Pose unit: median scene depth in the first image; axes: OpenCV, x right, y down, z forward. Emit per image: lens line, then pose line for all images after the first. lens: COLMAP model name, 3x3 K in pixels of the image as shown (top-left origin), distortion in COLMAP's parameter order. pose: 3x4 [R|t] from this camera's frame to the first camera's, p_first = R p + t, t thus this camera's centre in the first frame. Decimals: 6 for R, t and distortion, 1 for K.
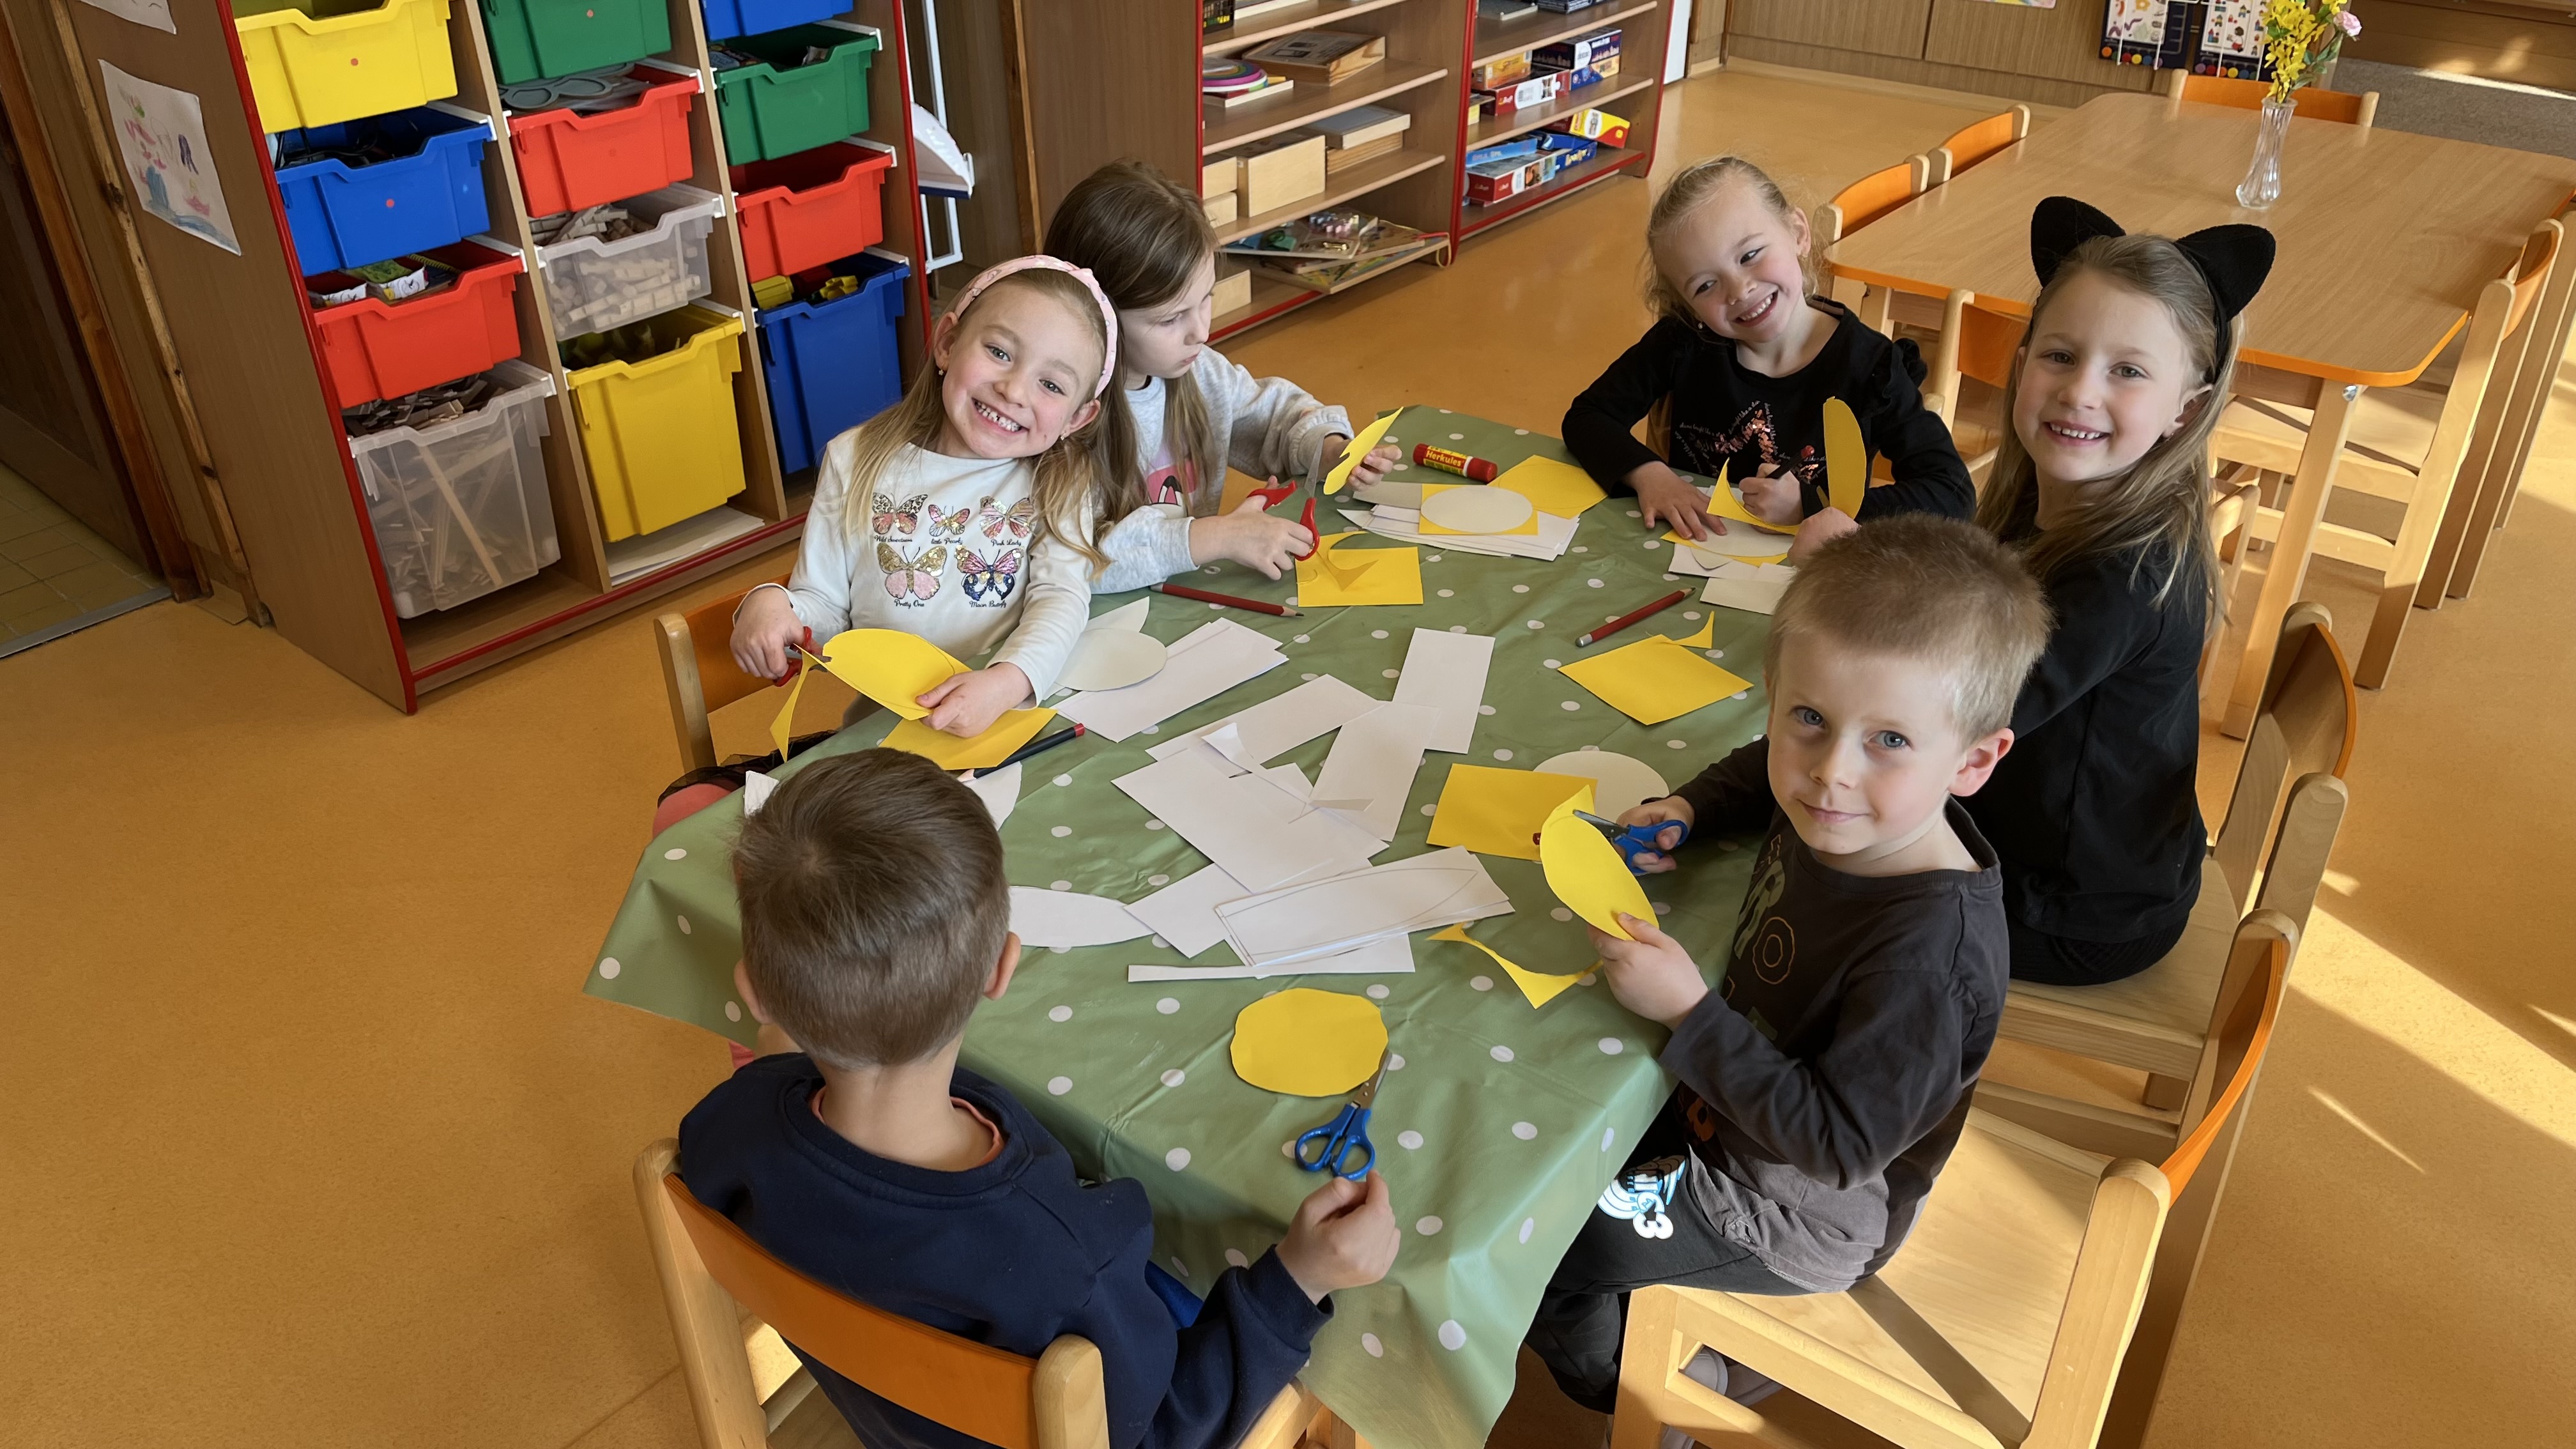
lens RADIAL K [[1957.4, 0, 1295.7], [0, 1957.4, 709.3], [0, 0, 1]] dist [0.059693, -0.081826]
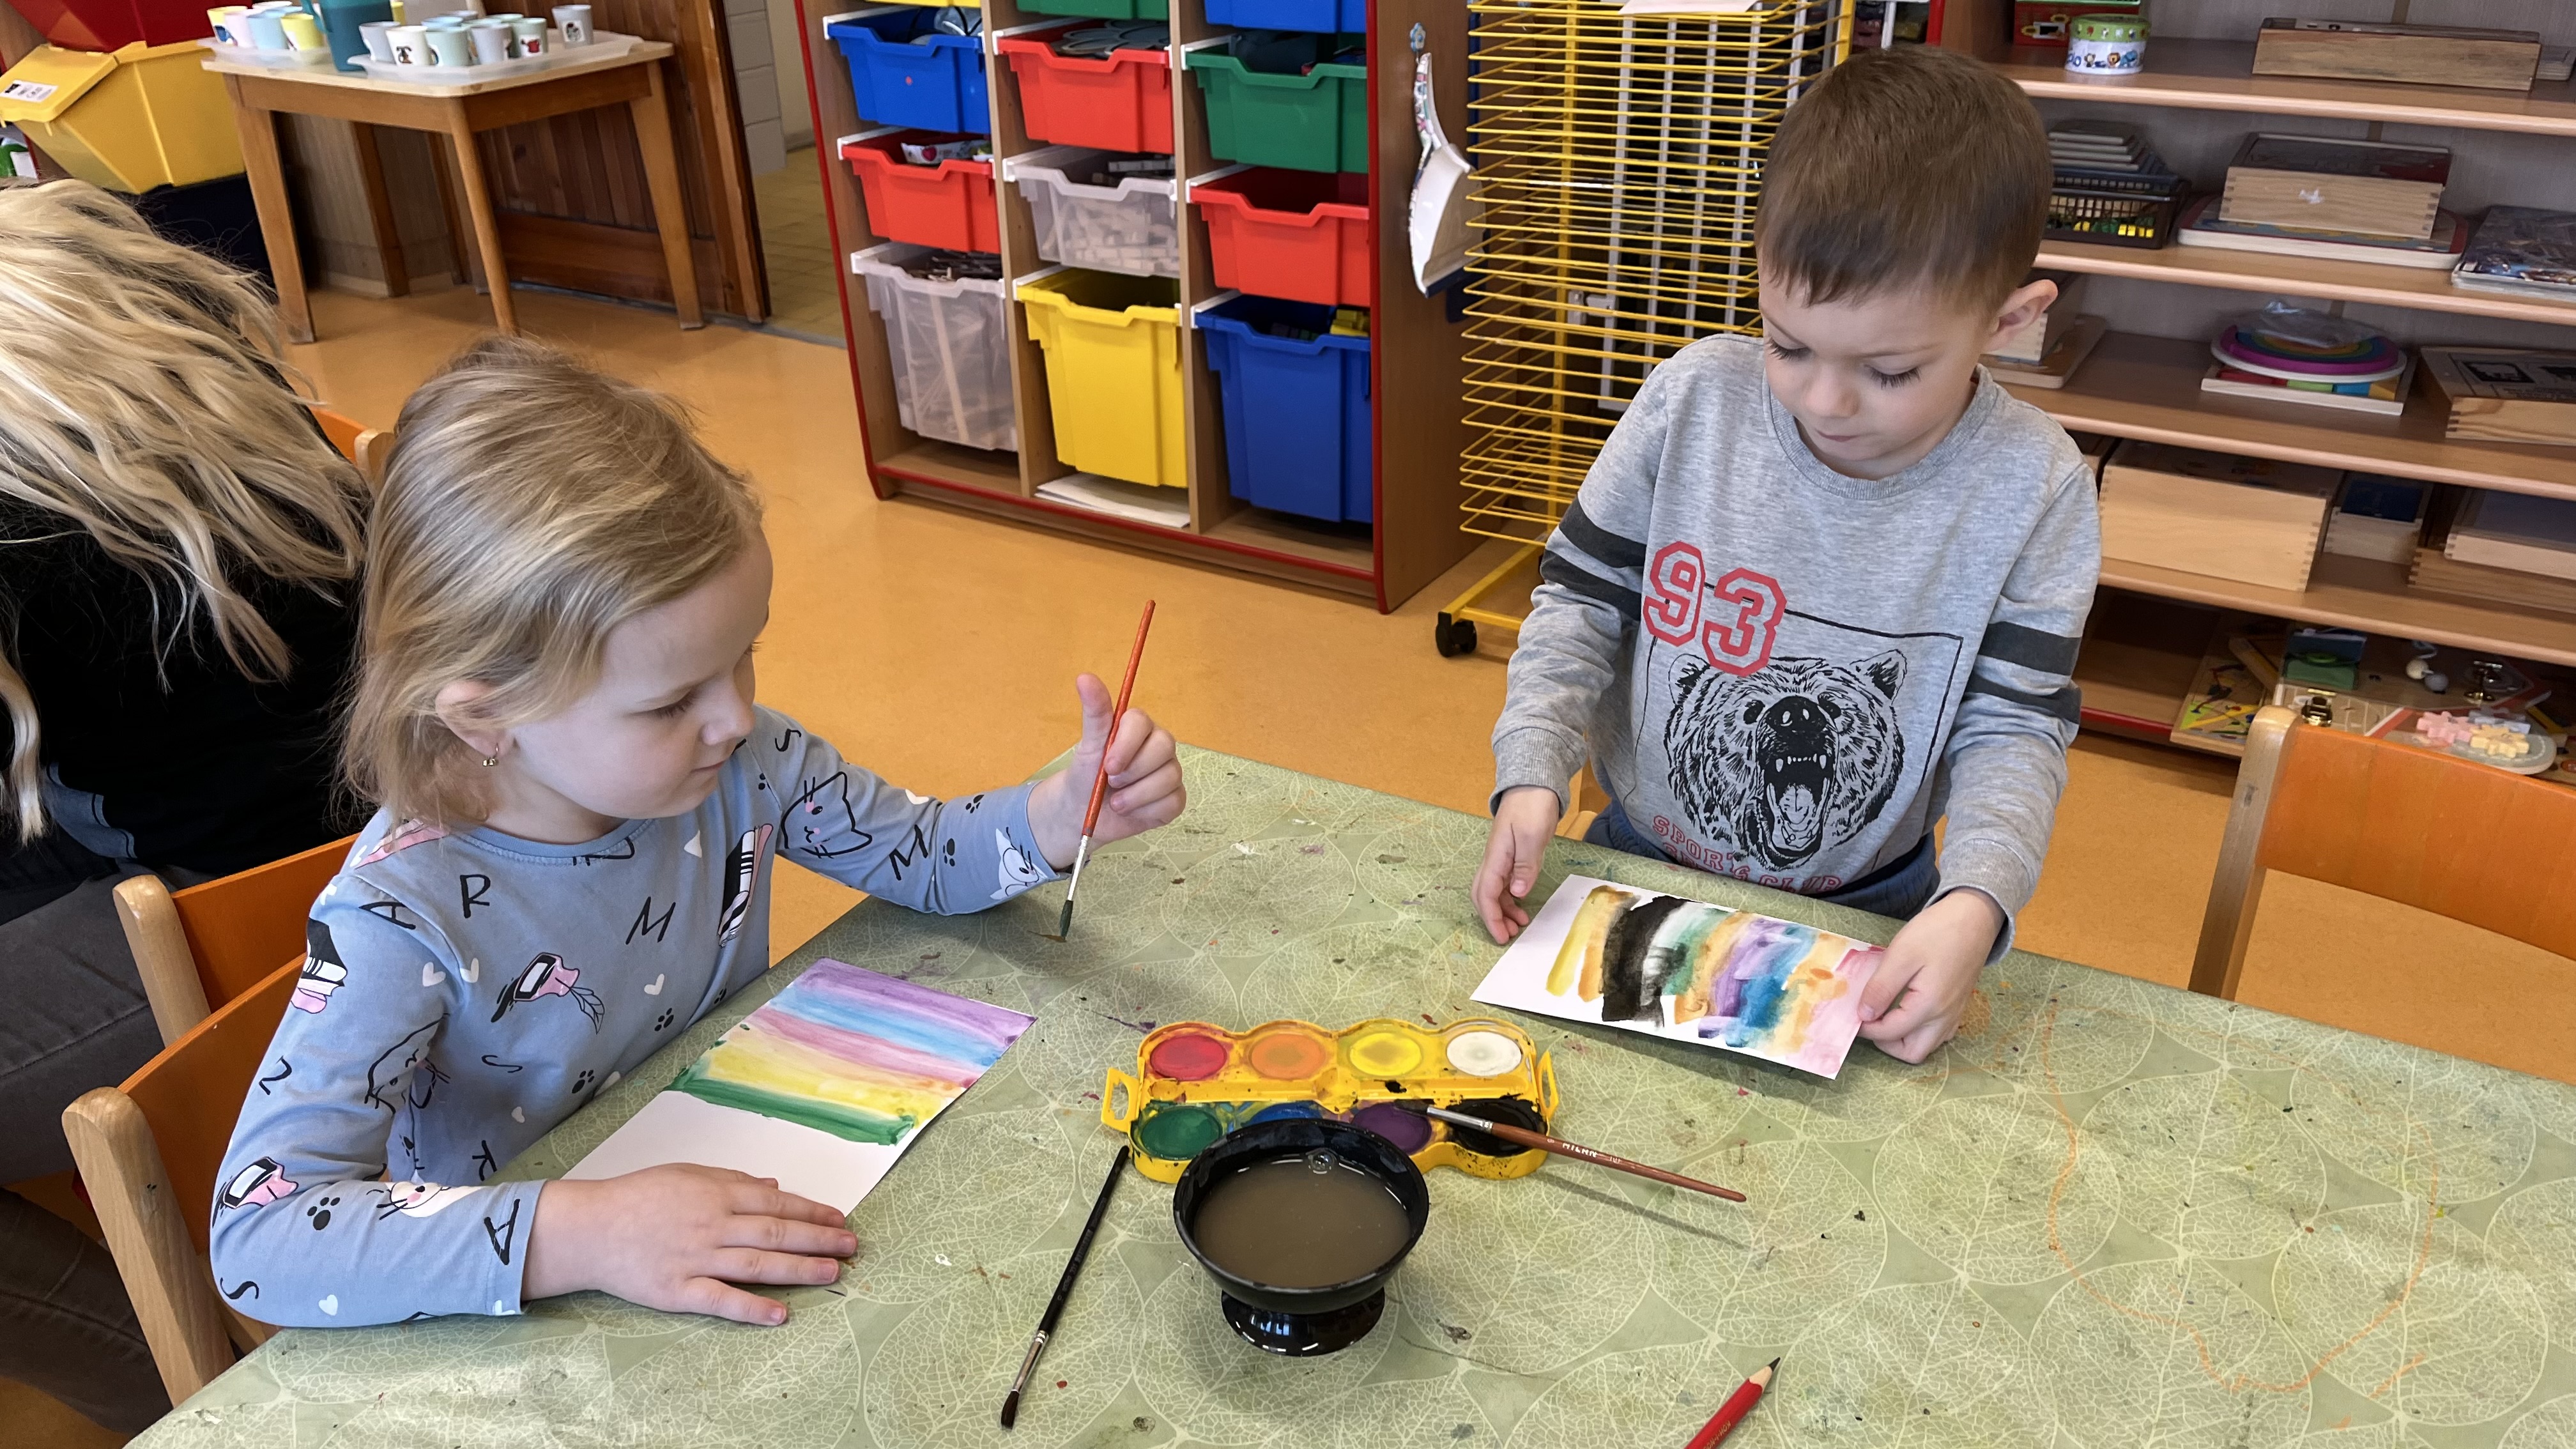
lens RADIAL K [[1957.4, 0, 1295.7], [0, 1957.4, 709.3], [0, 0, 1]] dist [0.059693, -0.081826]
pose [[0.164754, 0.458561, -0.873257, 0.667748], [-0.493655, 0.804824, 0.329490, -0.399282], [0.853909, 0.376803, 0.358969, 0.812732]]
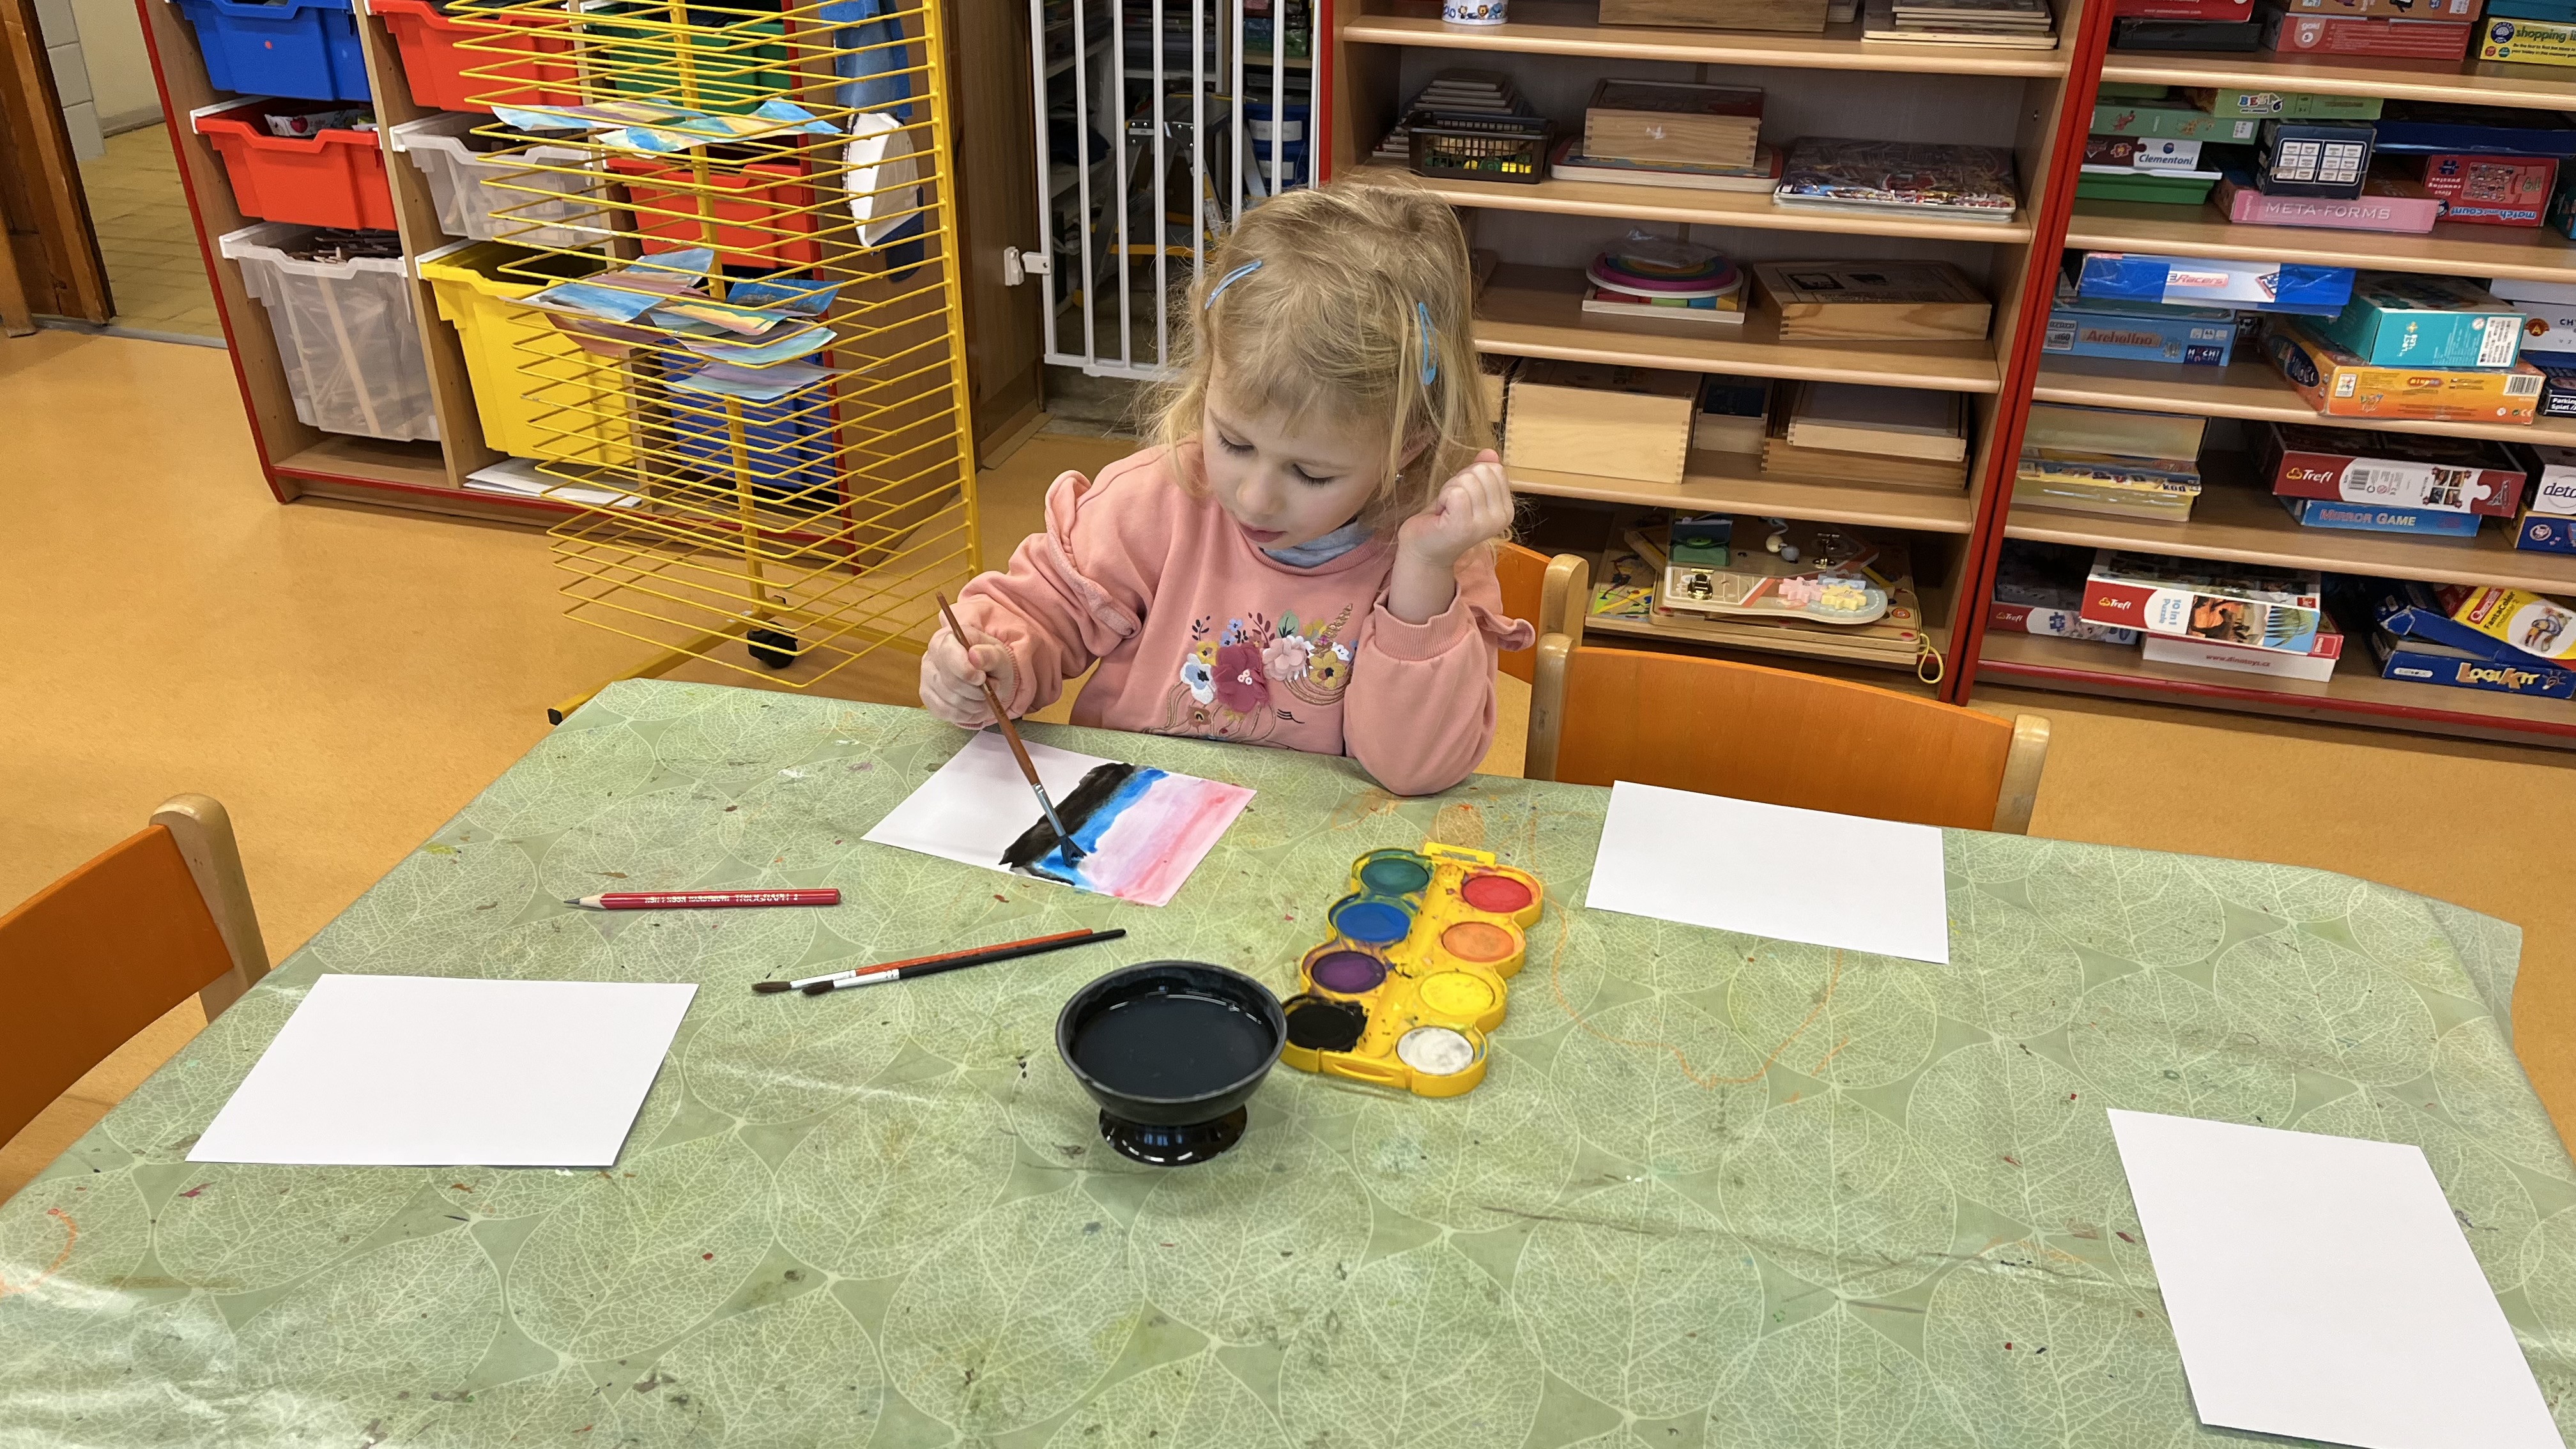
lens RADIAL K [[1937.3, 0, 1282.7], [0, 1937.3, 736.0], [0, 0, 1]] dist [0.063705, -0.072739]
pose [[0.435808, 0.449207, -0.779926, 0.688007], [-0.480909, 0.848697, 0.220093, -0.386054], [0.760788, 0.279155, 0.585896, 0.796174]]
